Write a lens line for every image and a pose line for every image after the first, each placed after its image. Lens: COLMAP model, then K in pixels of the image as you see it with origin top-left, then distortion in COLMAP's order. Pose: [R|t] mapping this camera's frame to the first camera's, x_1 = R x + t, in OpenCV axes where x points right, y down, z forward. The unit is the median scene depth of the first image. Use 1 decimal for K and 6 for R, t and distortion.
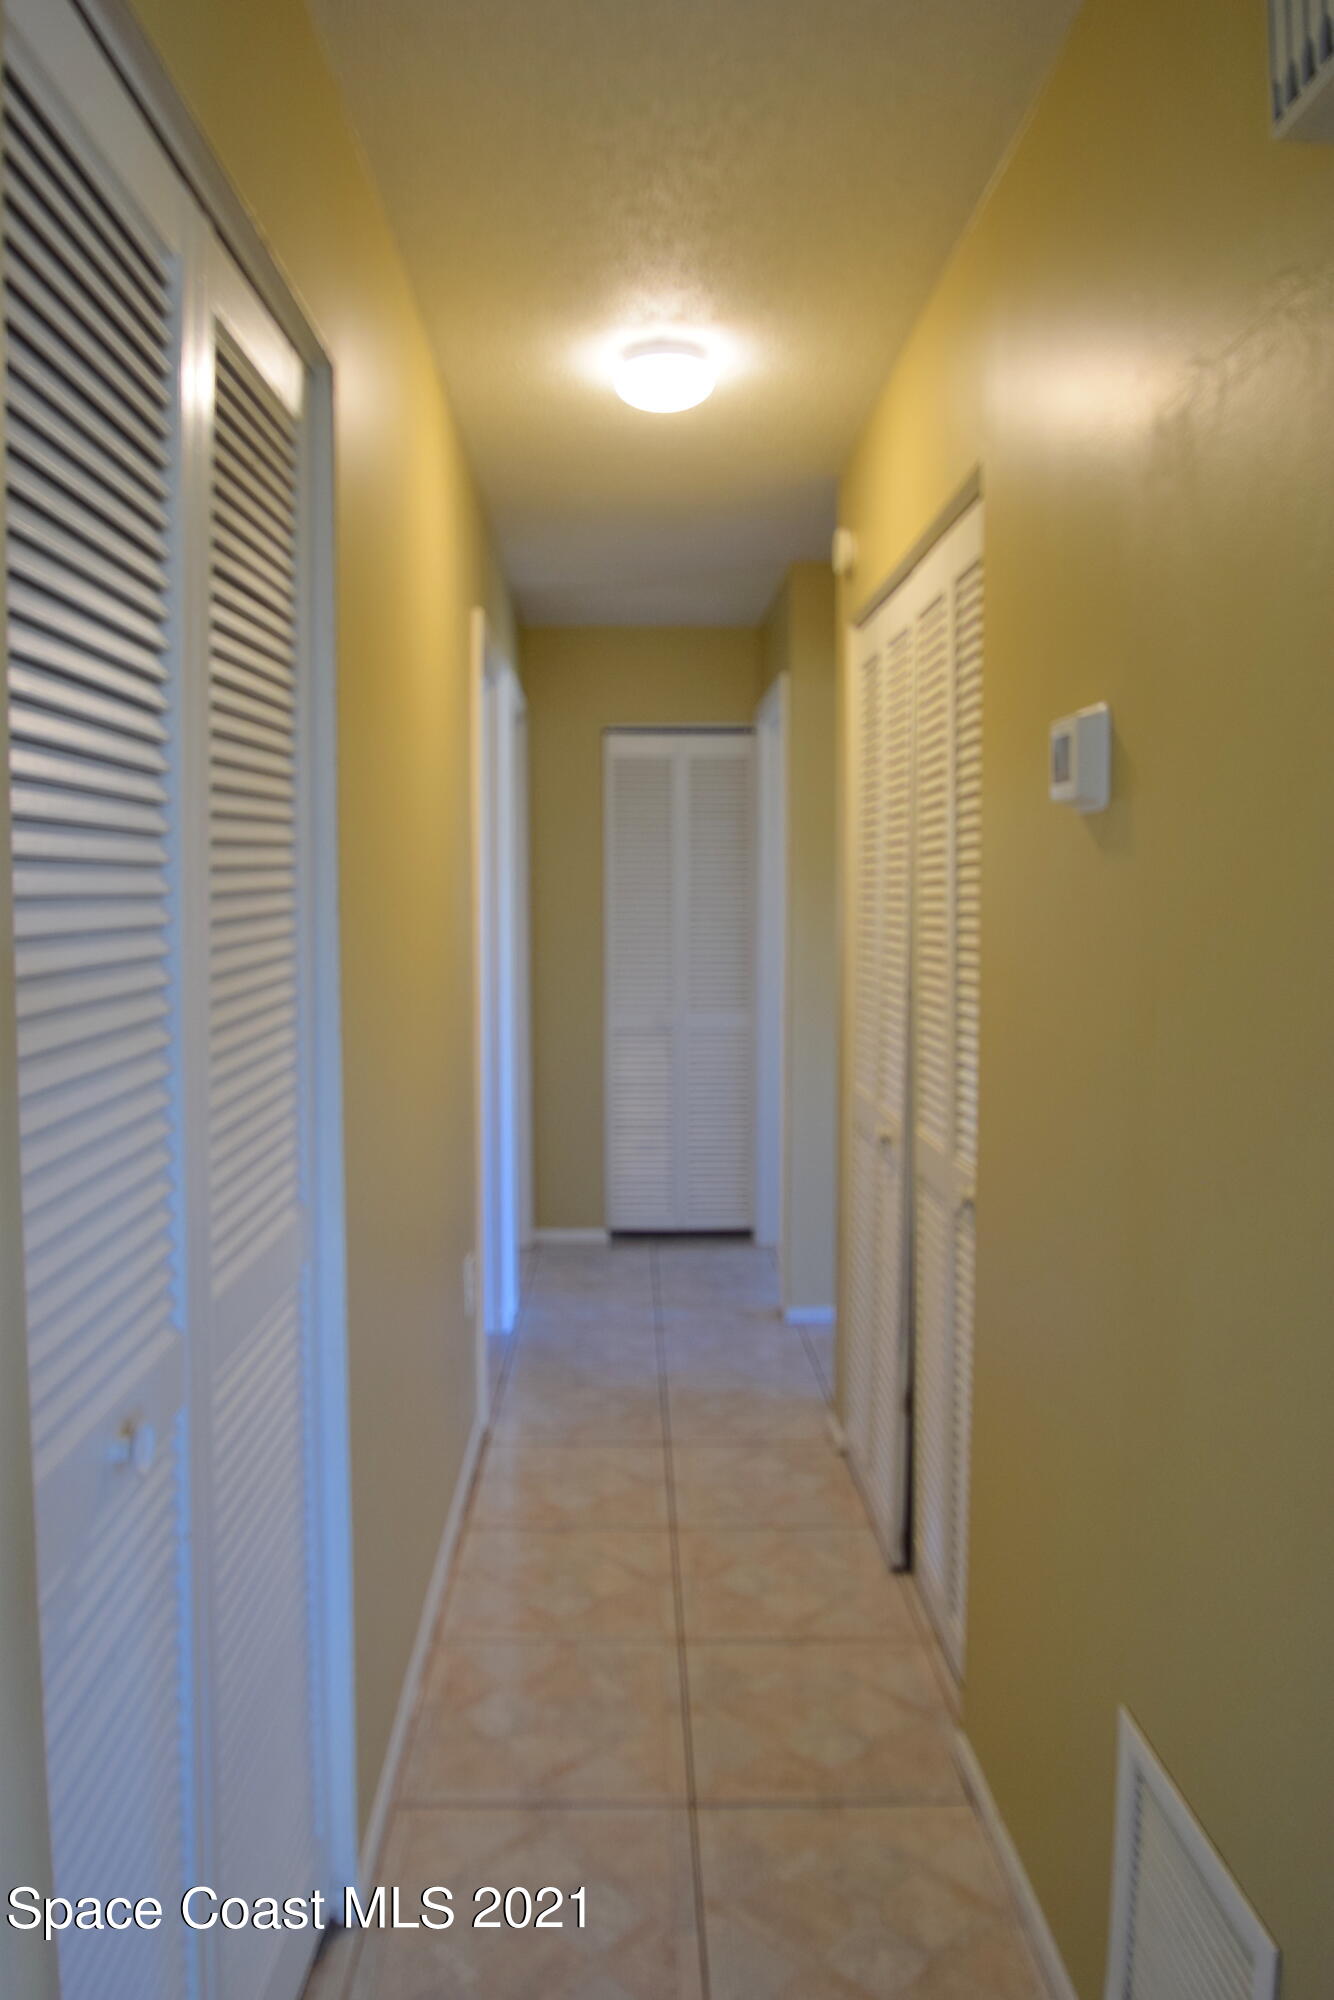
lens RADIAL K [[1414.5, 0, 667.0], [0, 1414.5, 1000.0], [0, 0, 1]] dist [0.000361, 0.000057]
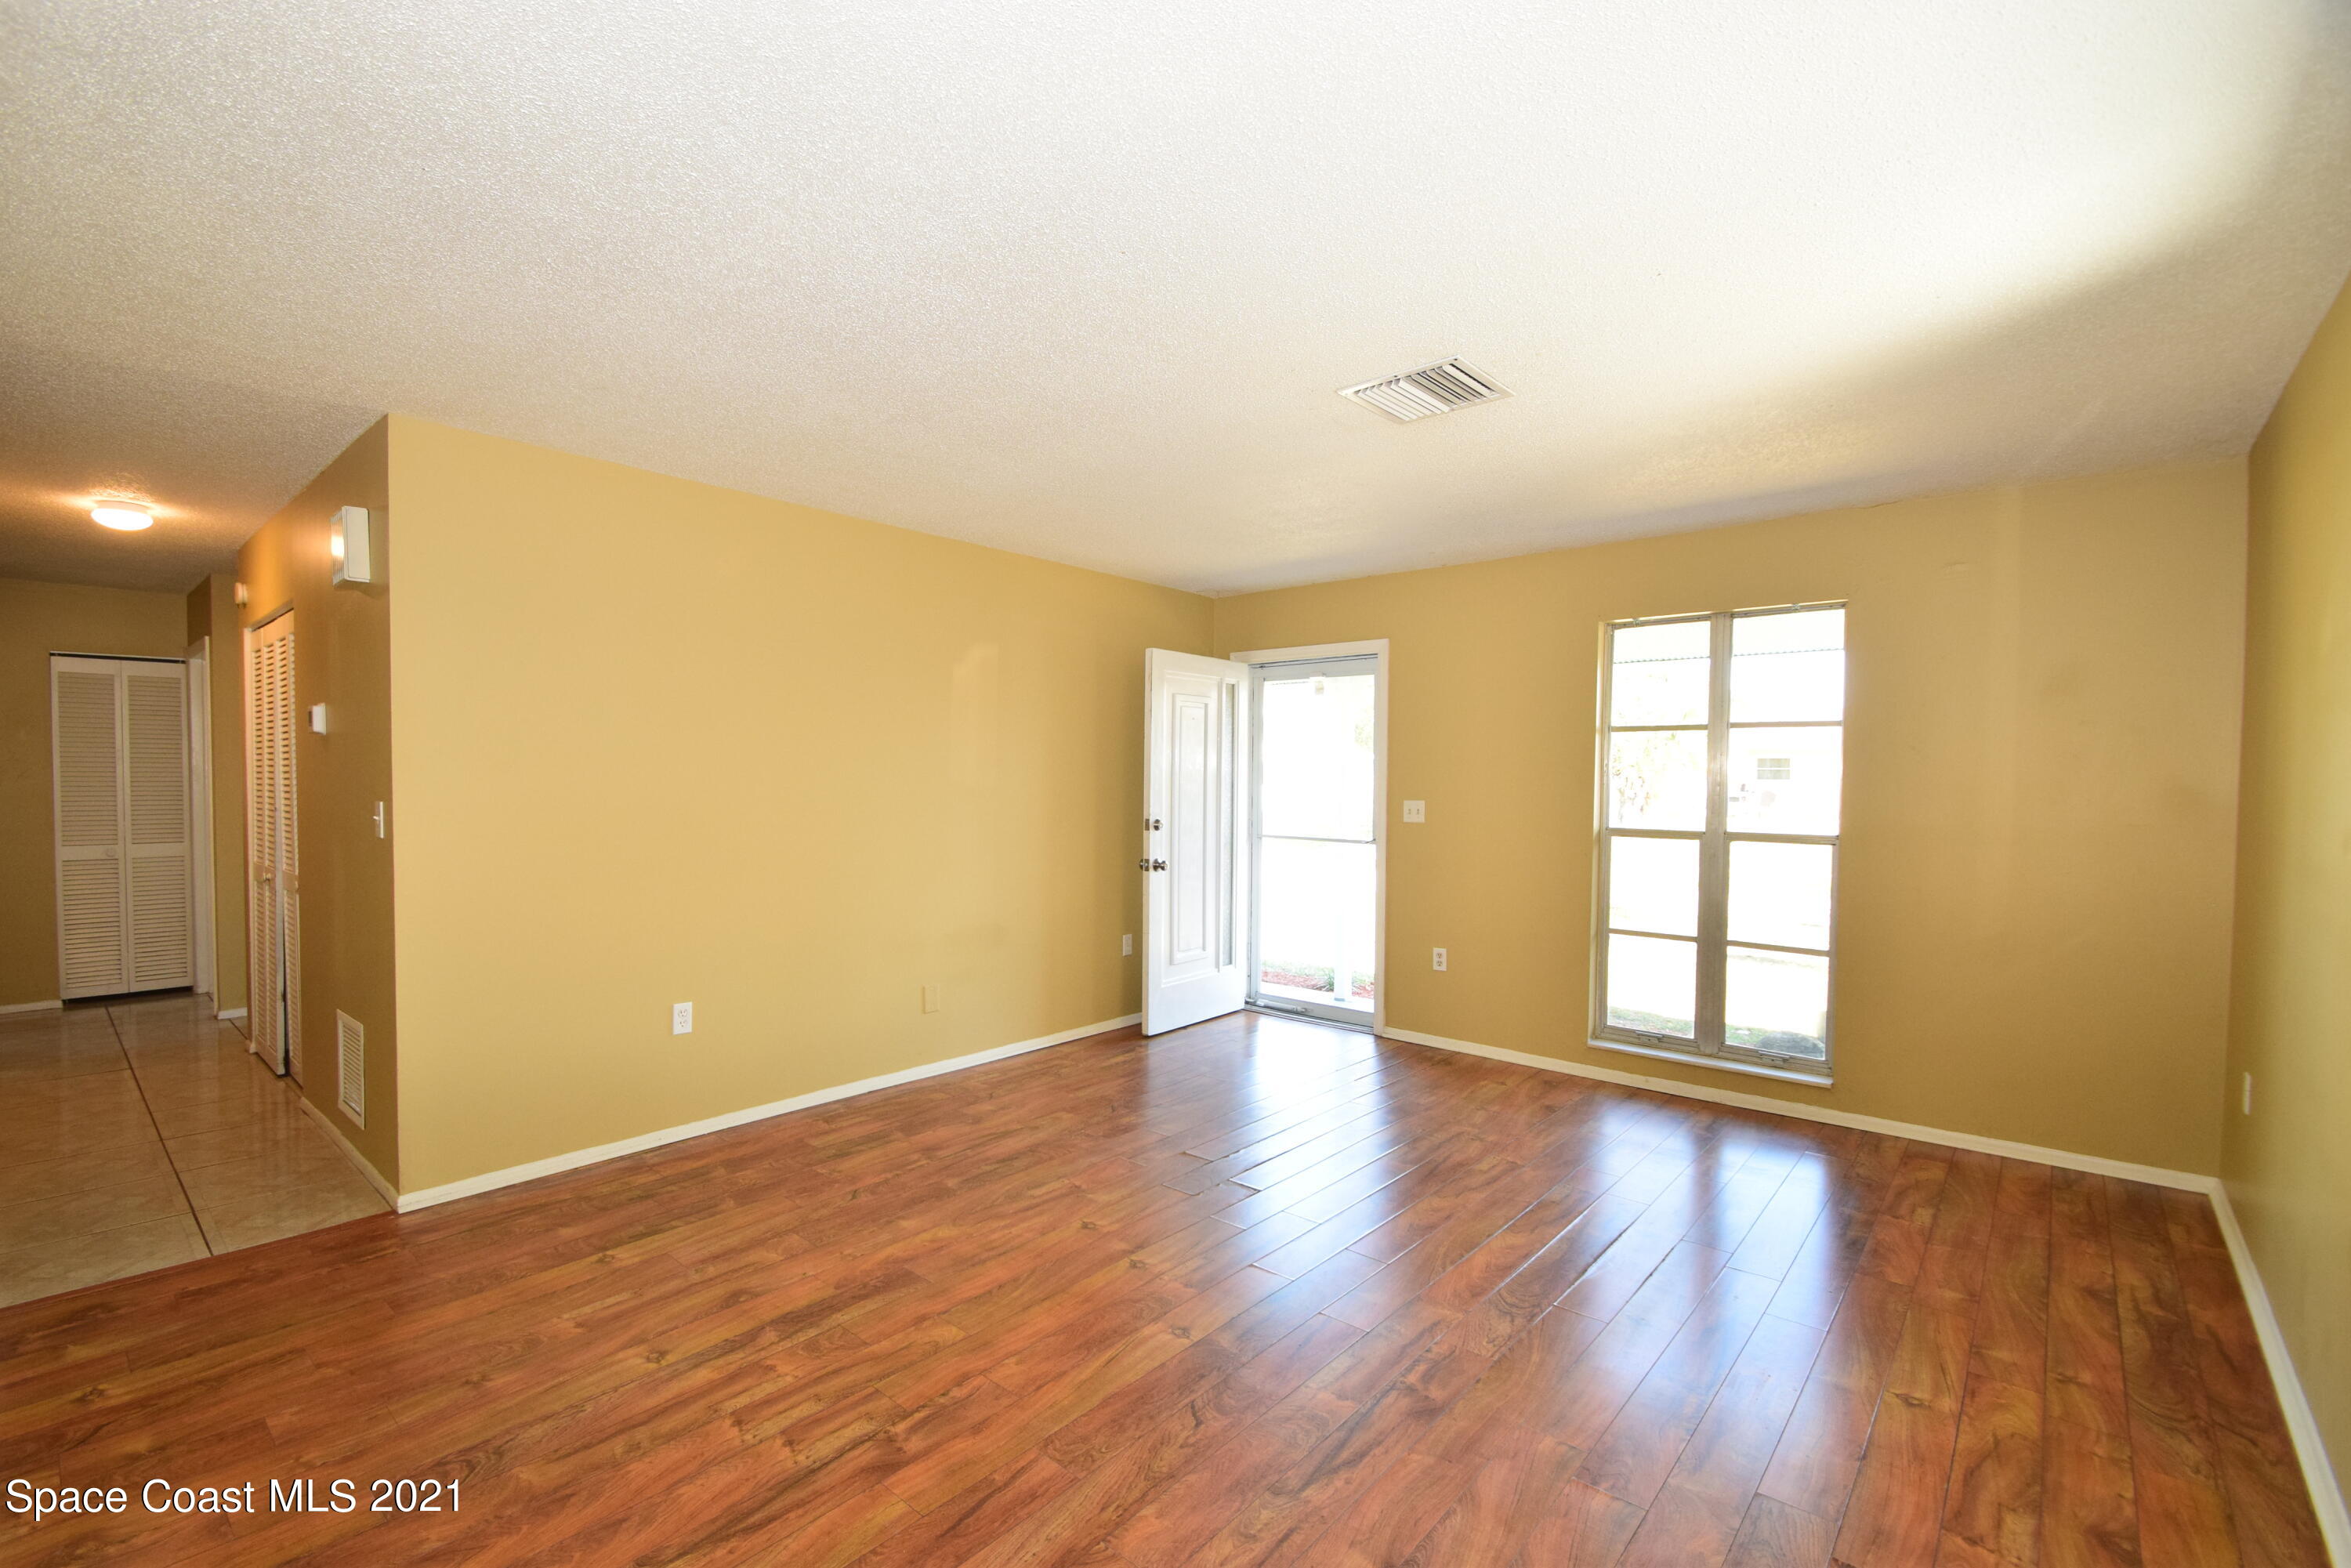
lens RADIAL K [[1028.1, 0, 1133.4], [0, 1028.1, 807.3], [0, 0, 1]] dist [0.010961, -0.015188]
pose [[0.695124, -0.013200, 0.718769, -0.032687], [0.048402, 0.998422, -0.028474, 0.061356], [-0.717259, 0.054582, 0.694666, -0.631202]]
